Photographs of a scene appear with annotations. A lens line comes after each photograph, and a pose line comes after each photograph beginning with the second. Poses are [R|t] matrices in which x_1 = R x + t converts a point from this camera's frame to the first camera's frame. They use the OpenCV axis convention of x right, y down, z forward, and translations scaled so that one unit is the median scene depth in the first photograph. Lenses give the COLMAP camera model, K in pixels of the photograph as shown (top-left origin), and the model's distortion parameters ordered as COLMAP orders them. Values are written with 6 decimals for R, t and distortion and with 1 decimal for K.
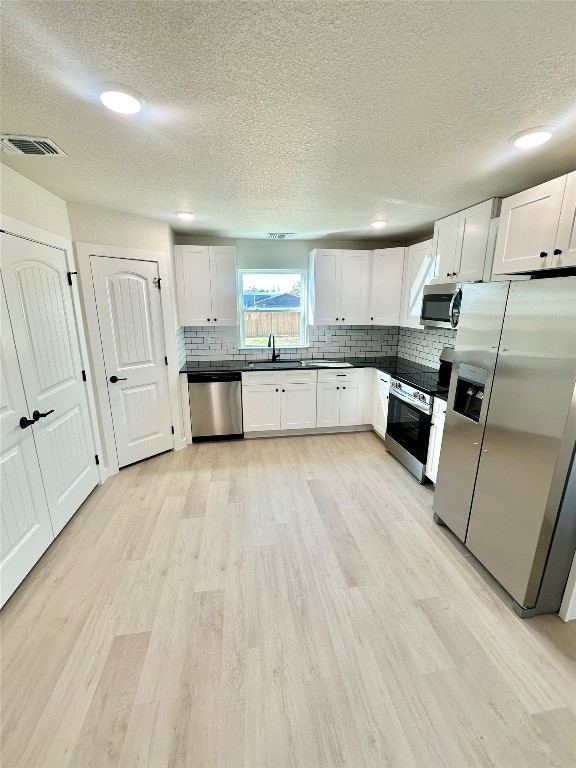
lens RADIAL K [[320.5, 0, 288.0], [0, 320.5, 384.0], [0, 0, 1]] dist [-0.000978, -0.000109]
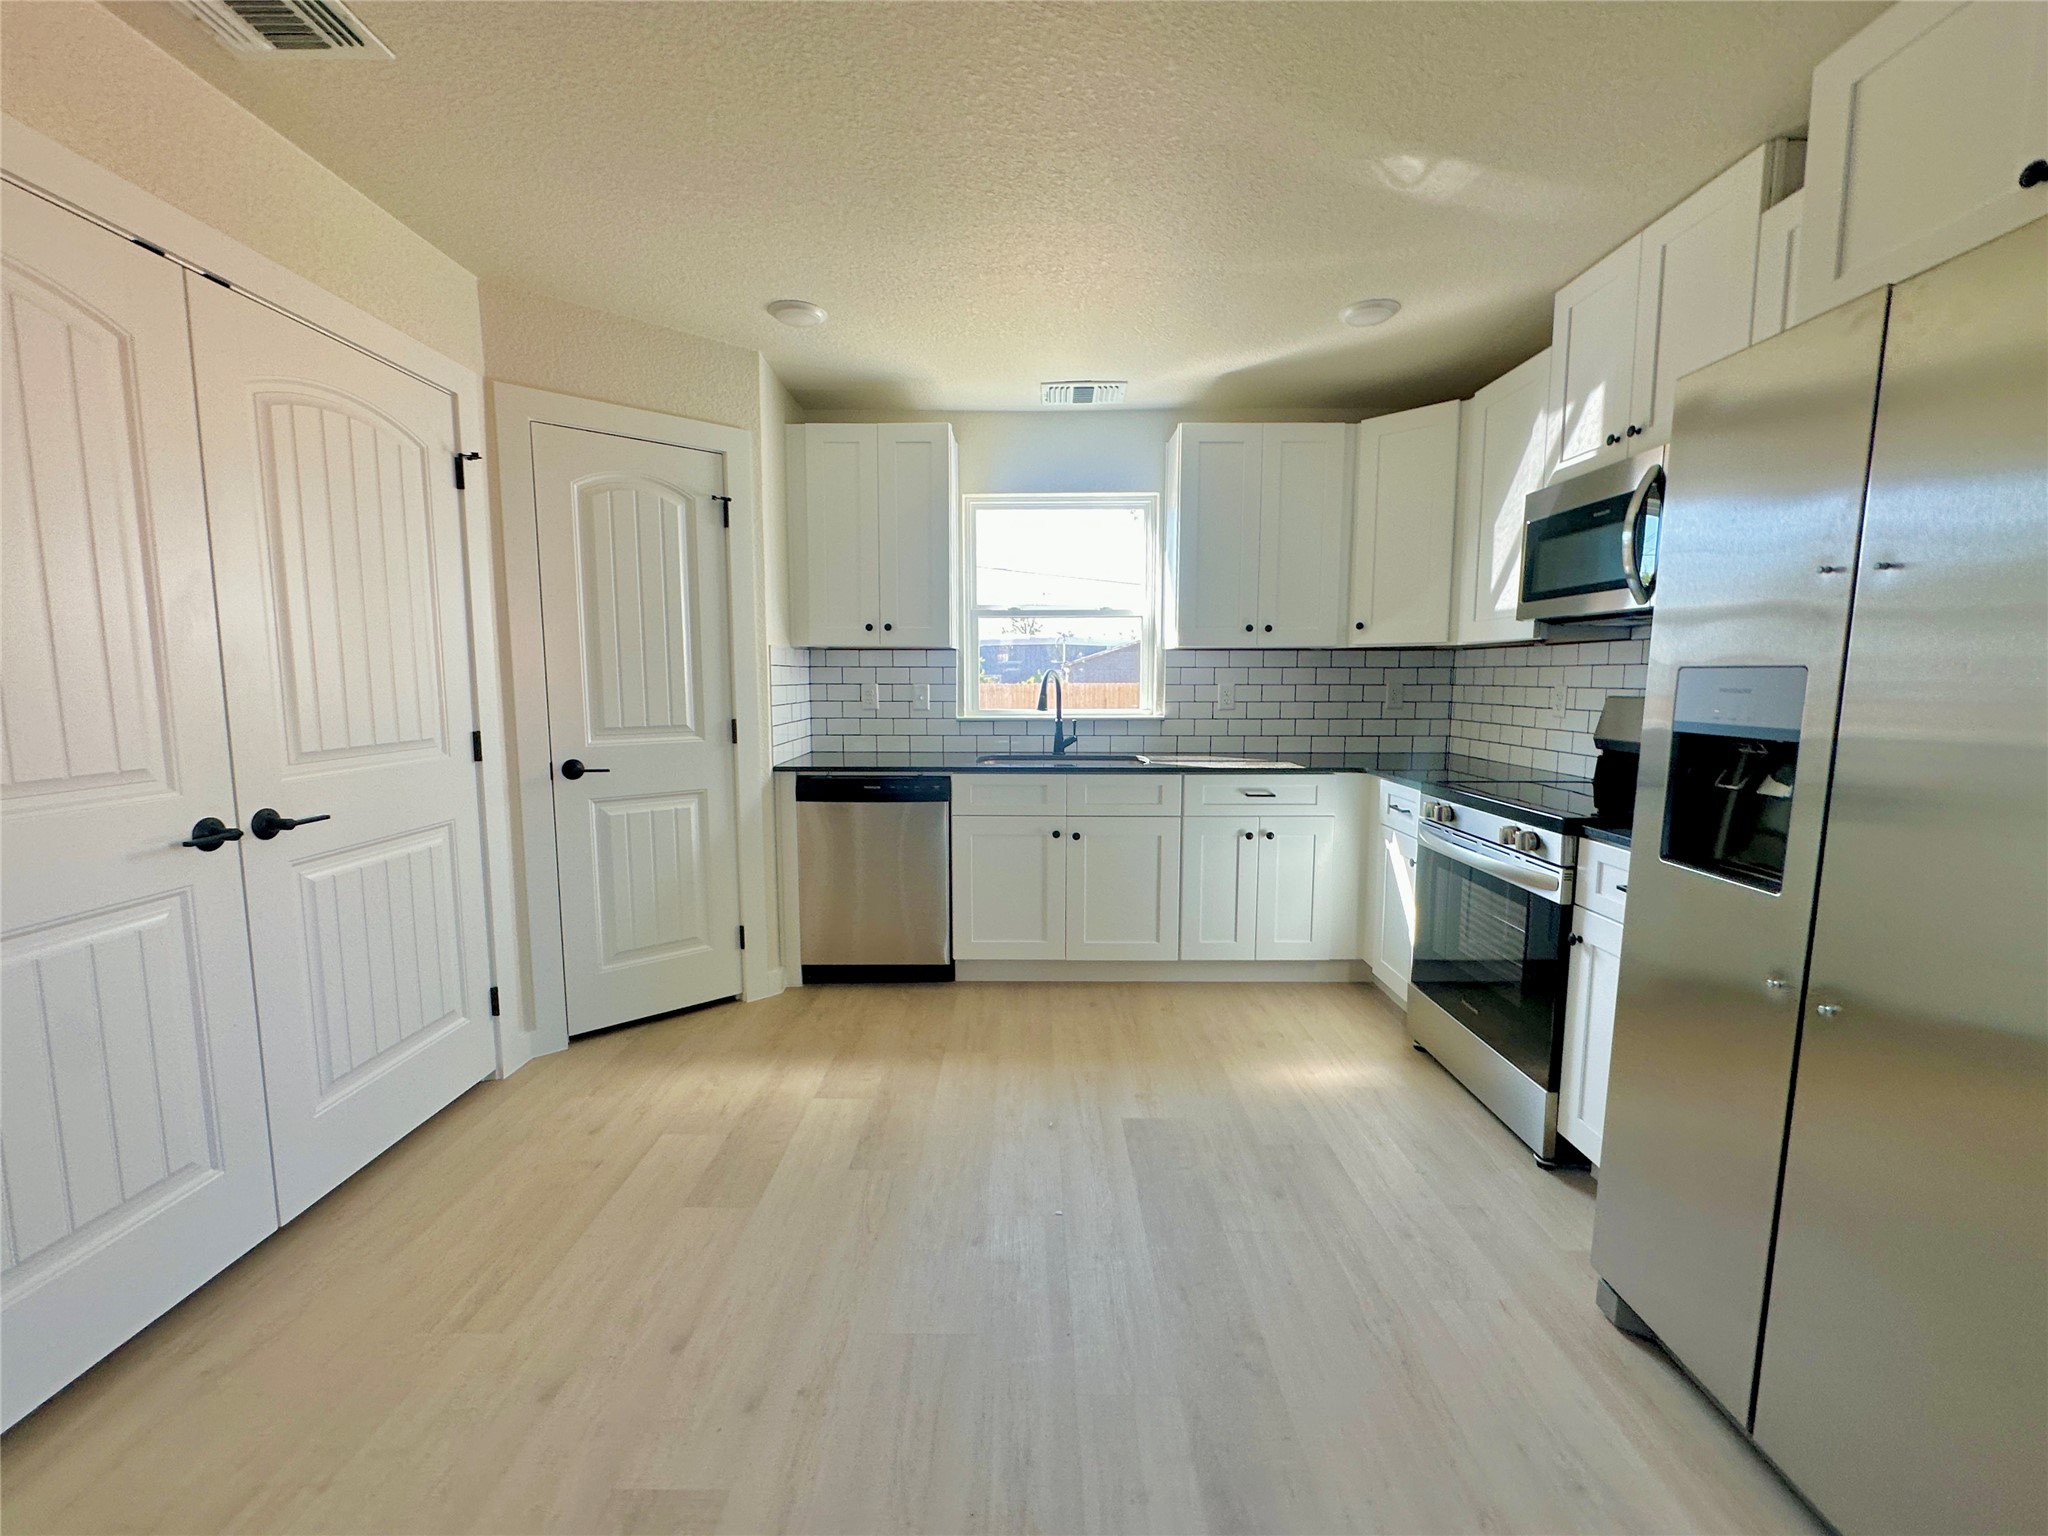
lens RADIAL K [[840.9, 0, 1022.1], [0, 840.9, 769.2], [0, 0, 1]] dist [-0.001148, -0.000130]
pose [[0.987006, 0.017422, -0.159735, 0.075485], [-0.039129, 0.990239, -0.133776, 0.078889], [0.155845, 0.138288, 0.978053, 0.162355]]
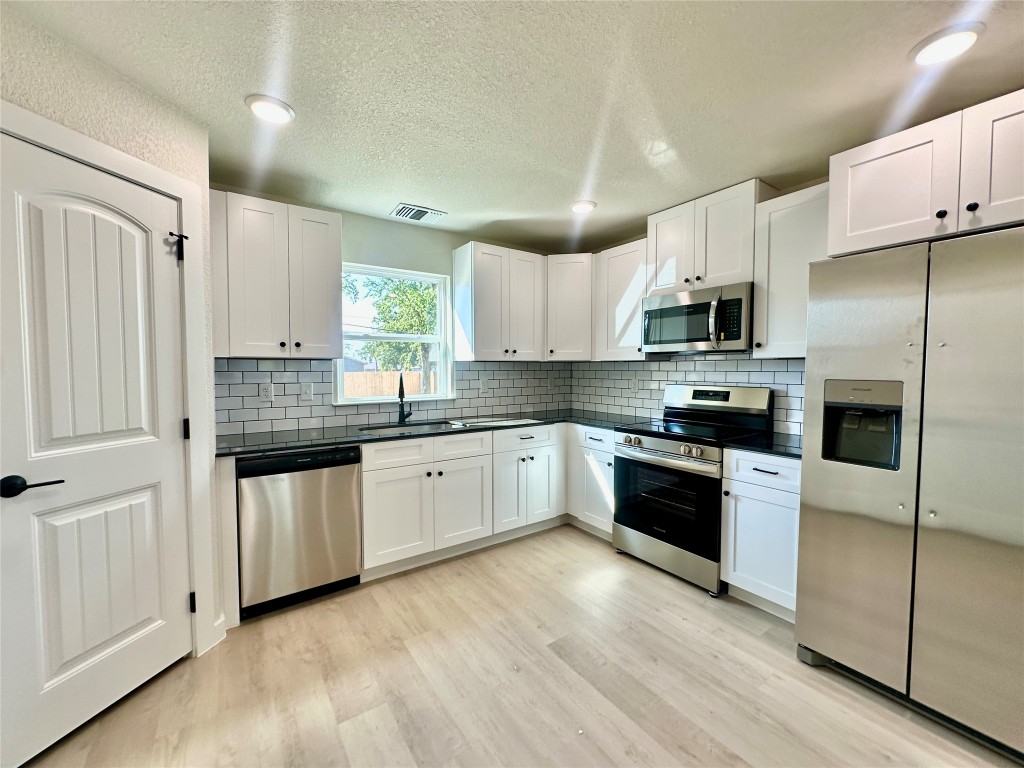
lens RADIAL K [[409.6, 0, 510.3], [0, 409.6, 385.2], [0, 0, 1]] dist [-0.002123, -0.000075]
pose [[0.898748, -0.019610, 0.438026, -0.234610], [0.108263, 0.977993, -0.178352, 0.012577], [-0.424888, 0.207715, 0.881093, 0.345846]]
